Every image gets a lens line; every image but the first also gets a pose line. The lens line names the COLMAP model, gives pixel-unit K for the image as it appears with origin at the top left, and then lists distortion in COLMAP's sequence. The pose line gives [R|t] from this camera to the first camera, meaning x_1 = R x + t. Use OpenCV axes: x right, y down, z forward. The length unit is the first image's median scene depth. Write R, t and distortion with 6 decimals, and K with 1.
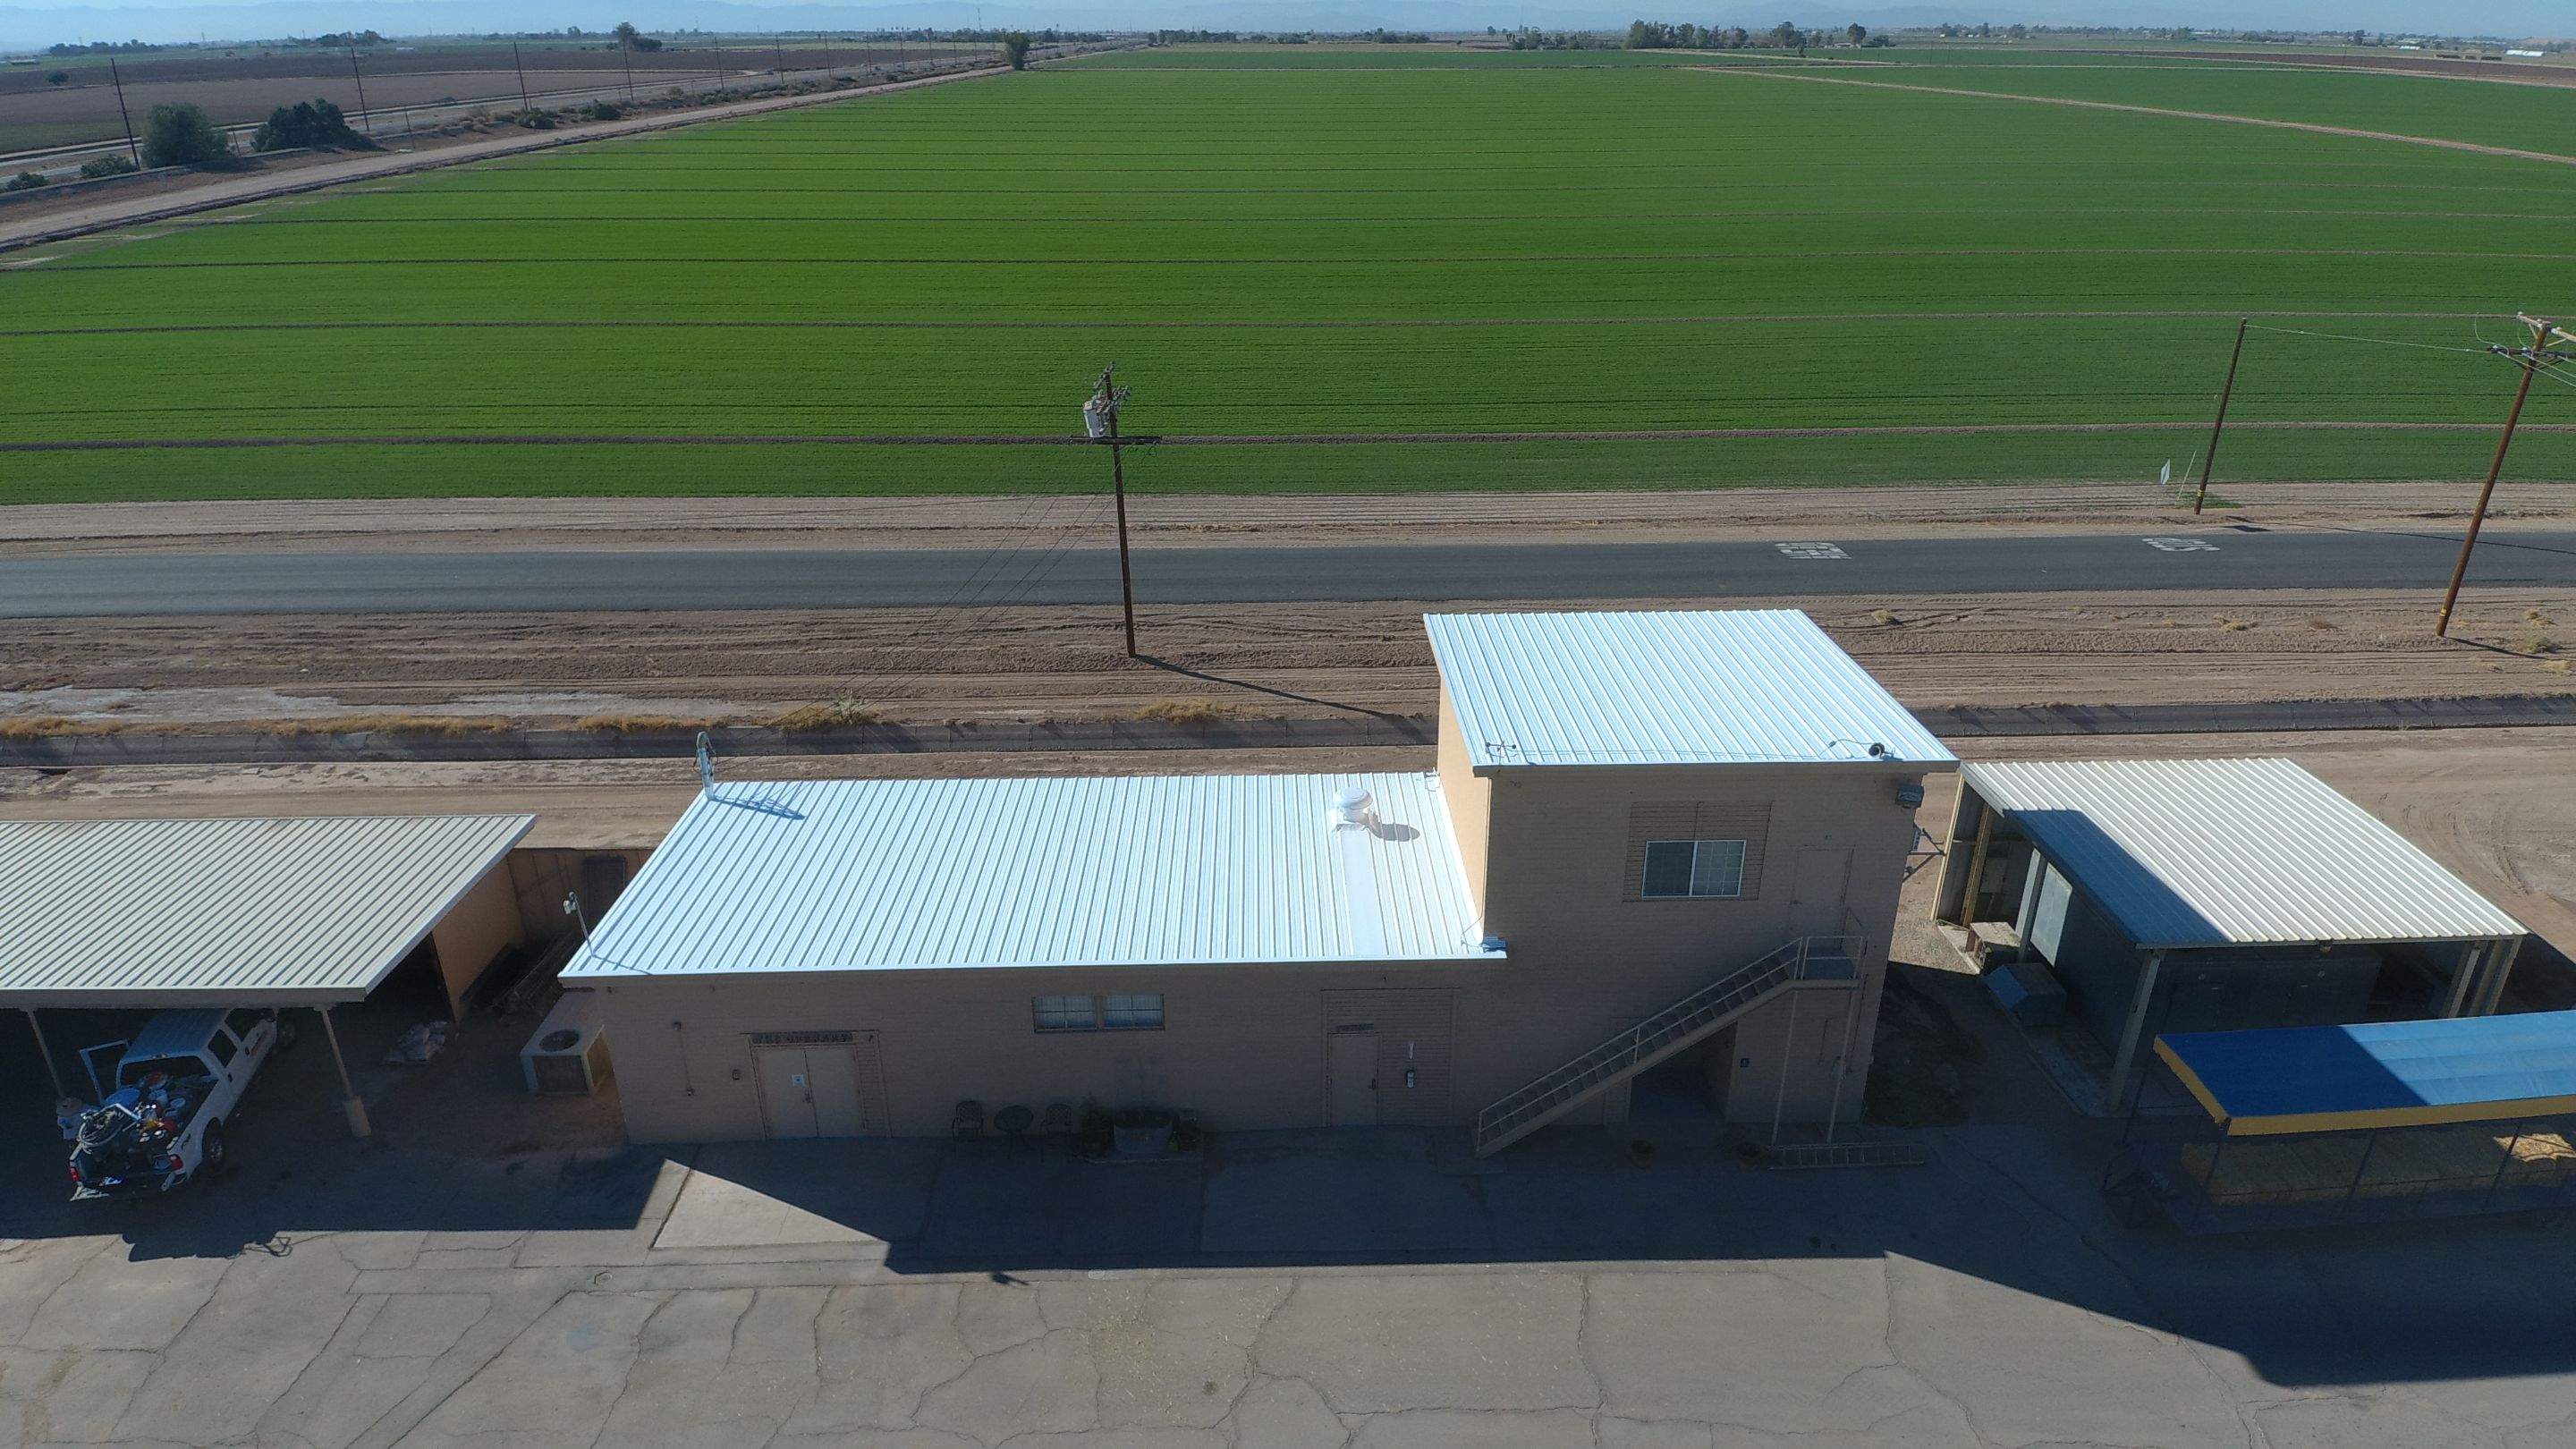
lens RADIAL K [[1533.6, 0, 1293.3], [0, 1533.6, 761.9], [0, 0, 1]] dist [0.097161, -0.131399]
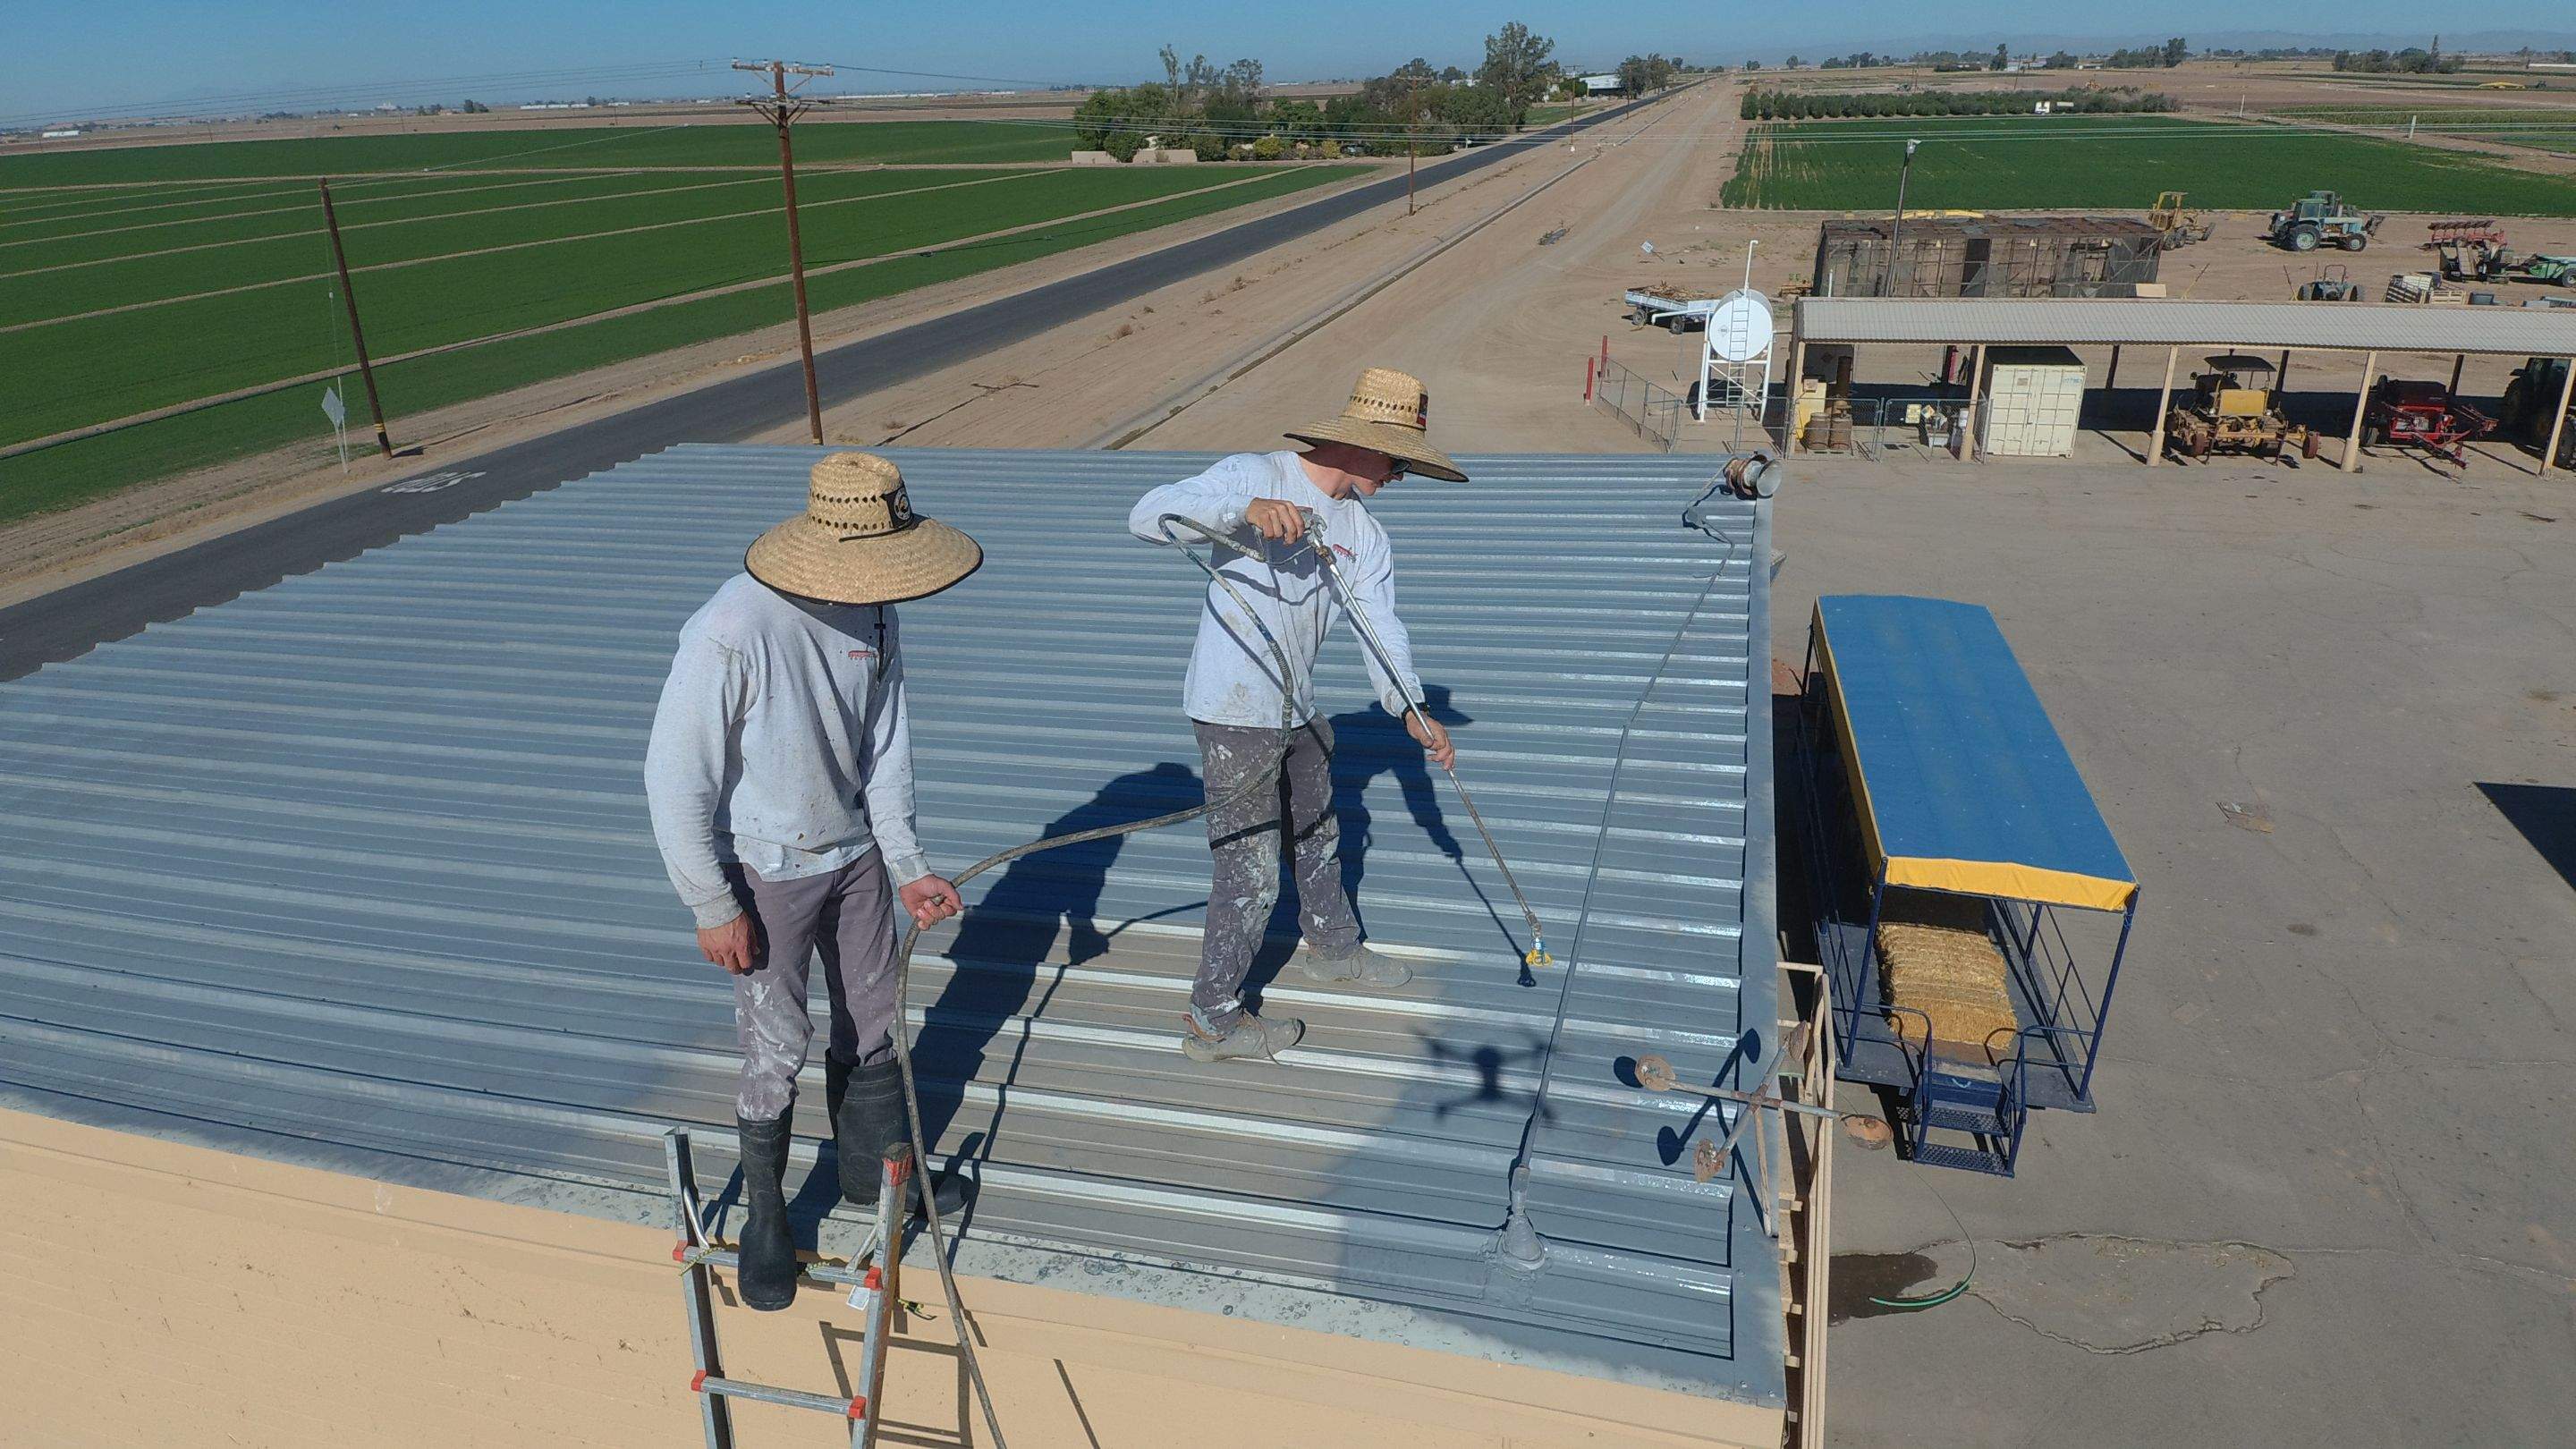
lens RADIAL K [[1538.4, 0, 1289.2], [0, 1538.4, 770.8], [0, 0, 1]] dist [0.063641, -0.092216]
pose [[0.292649, -0.394599, 0.871004, 0.011960], [0.431674, 0.867301, 0.247884, -0.038827], [-0.853238, 0.303447, 0.424153, 0.458729]]
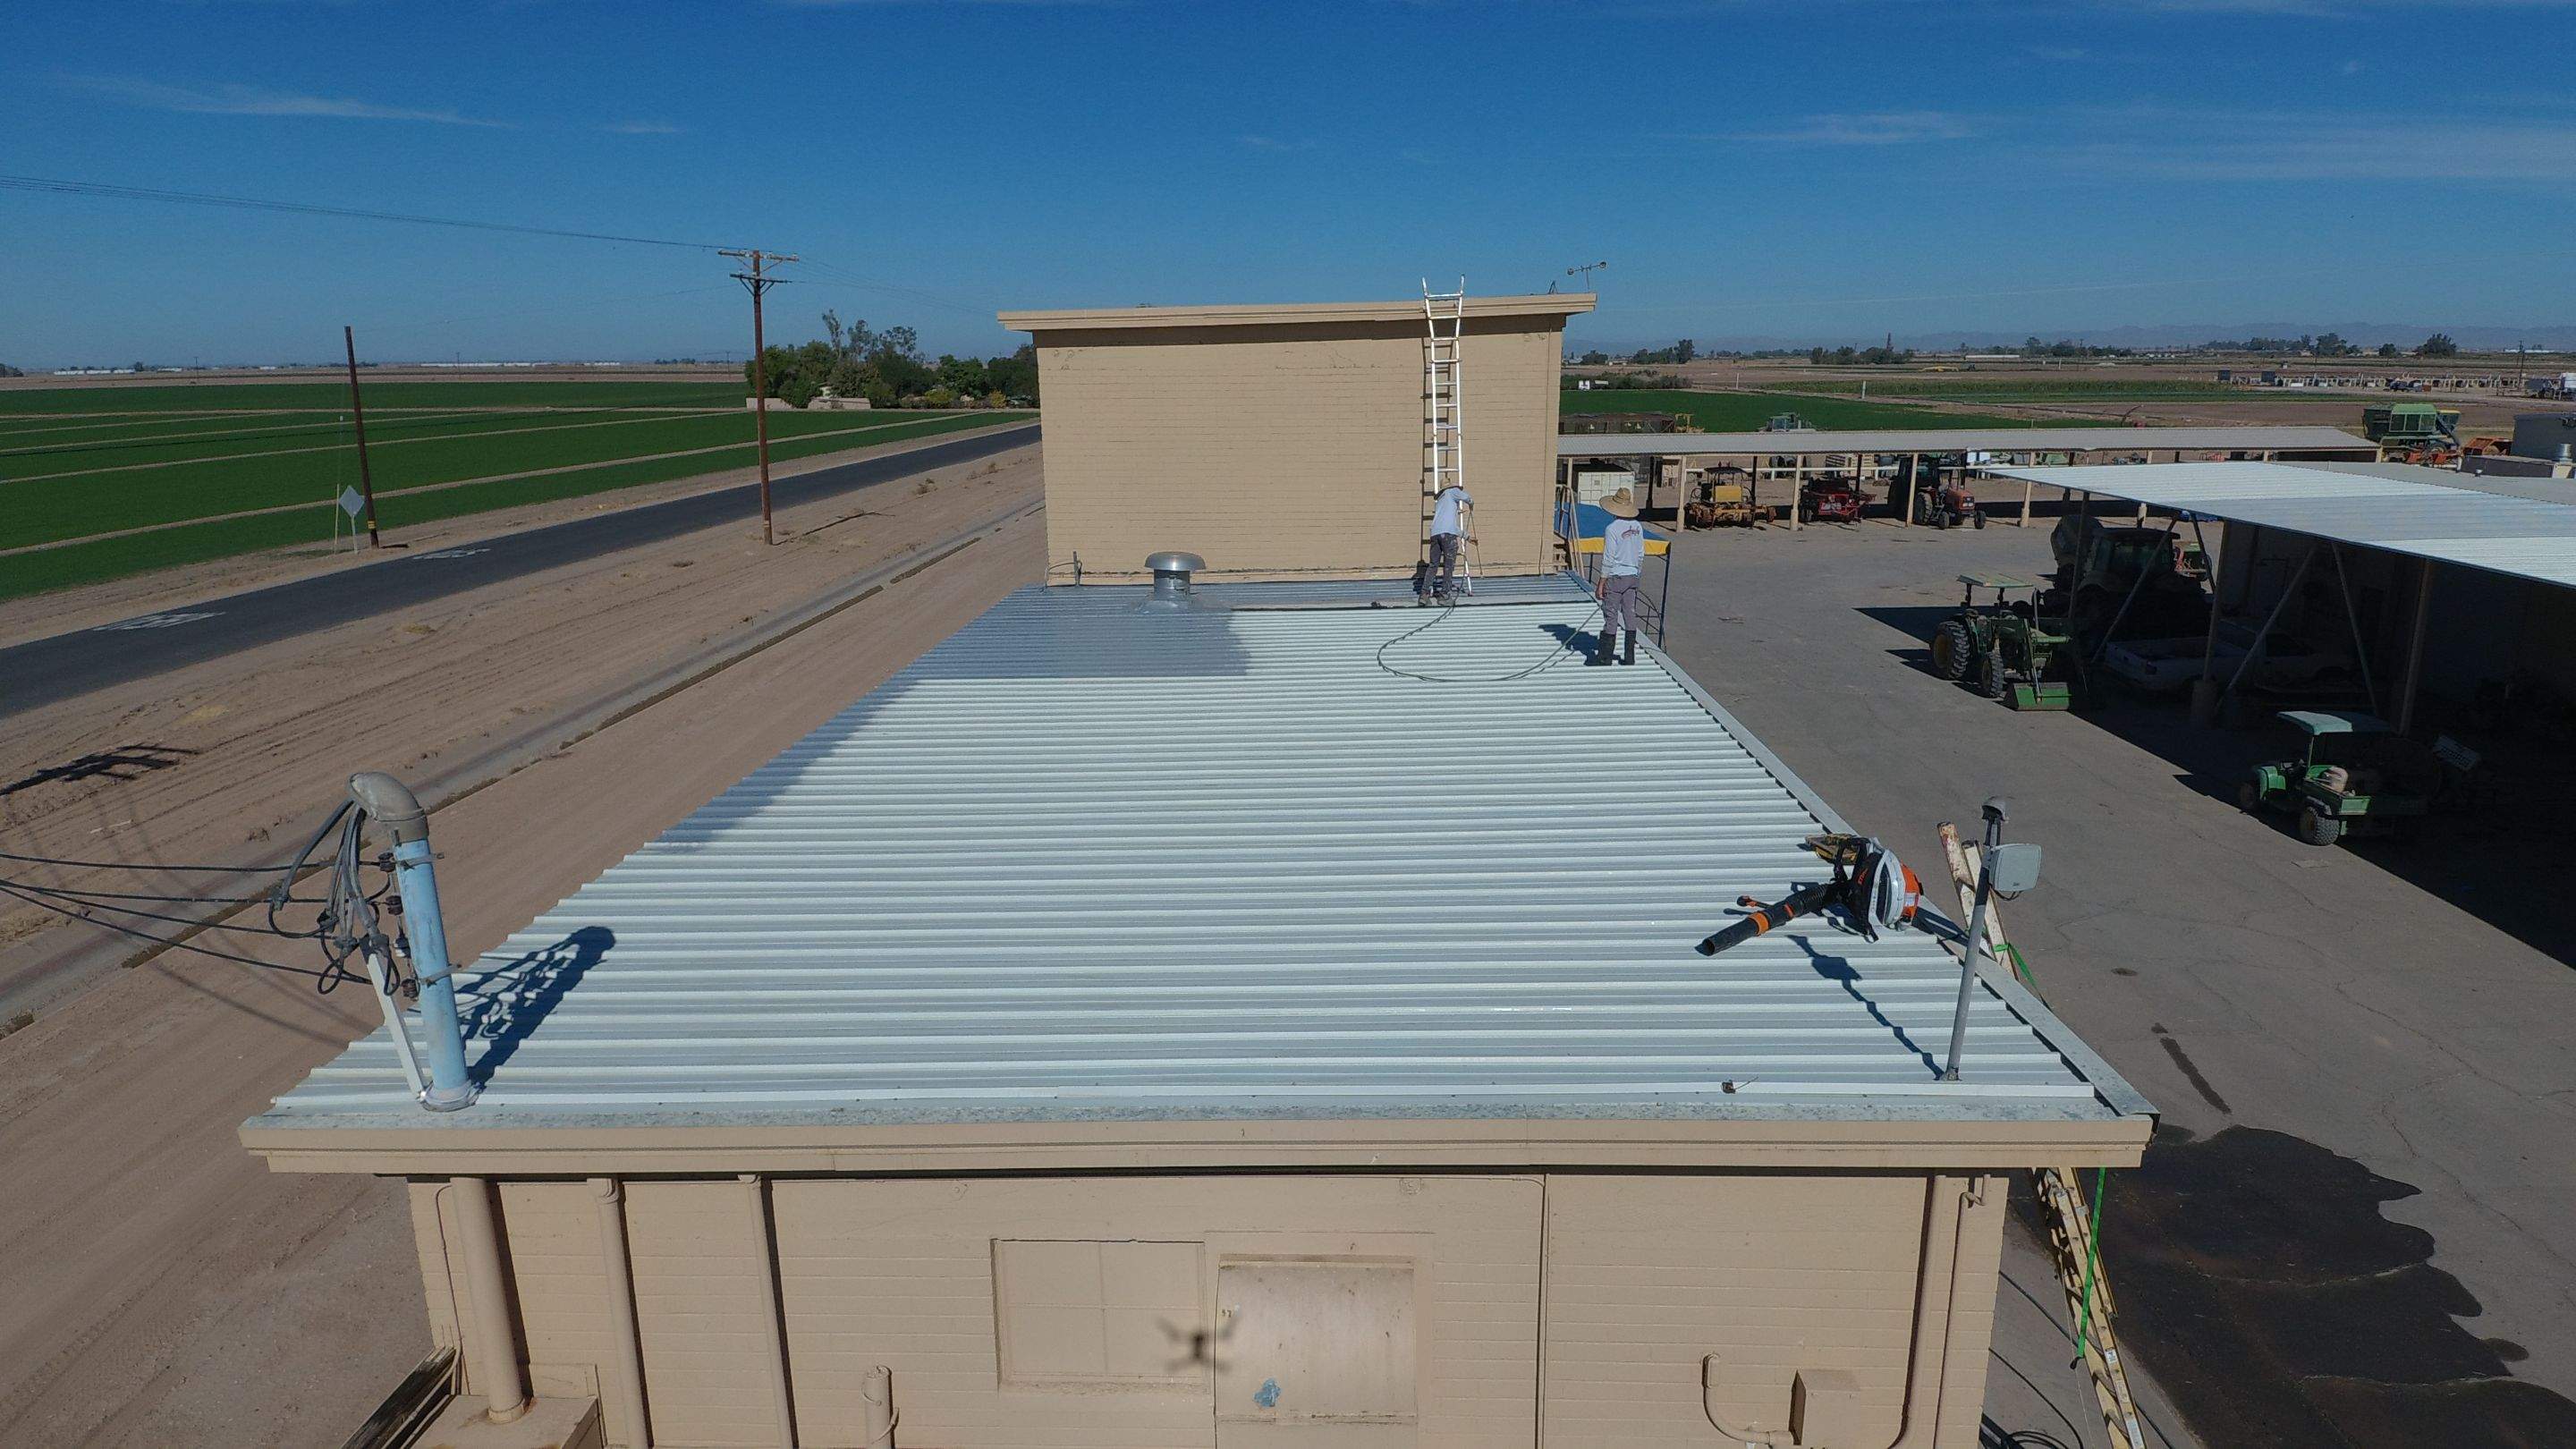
lens RADIAL K [[1533.6, 0, 1293.3], [0, 1533.6, 761.9], [0, 0, 1]] dist [0.097161, -0.131399]
pose [[0.058580, -0.249903, 0.966497, -0.339563], [0.429385, 0.880333, 0.201598, -0.008072], [-0.901220, 0.403189, 0.158874, 0.524309]]
